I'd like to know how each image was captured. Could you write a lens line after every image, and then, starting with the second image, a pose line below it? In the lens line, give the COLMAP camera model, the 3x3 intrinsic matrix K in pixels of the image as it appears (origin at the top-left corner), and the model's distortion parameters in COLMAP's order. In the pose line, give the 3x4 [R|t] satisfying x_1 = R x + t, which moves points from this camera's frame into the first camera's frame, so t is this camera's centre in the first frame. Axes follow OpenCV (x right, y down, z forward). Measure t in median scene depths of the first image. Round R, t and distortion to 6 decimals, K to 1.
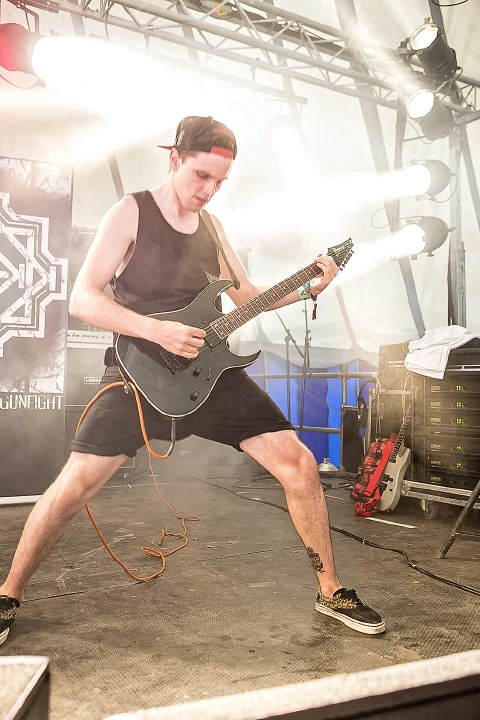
lens RADIAL K [[684.8, 0, 264.4], [0, 684.8, 359.6], [0, 0, 1]] dist [-0.041943, 0.000000]
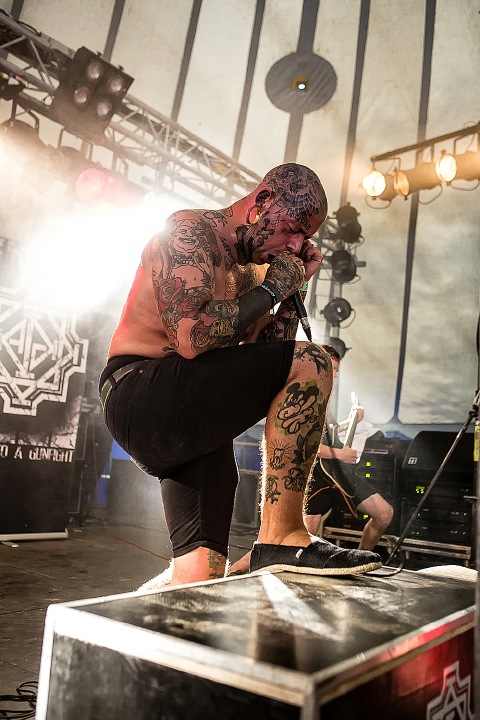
lens RADIAL K [[698.5, 0, 268.7], [0, 698.5, 377.3], [0, 0, 1]] dist [-0.022620, 0.000000]
pose [[0.913734, 0.104122, 0.392746, -0.487342], [-0.083297, 0.994081, -0.069752, -0.019726], [-0.397684, 0.031020, 0.916998, -0.285999]]
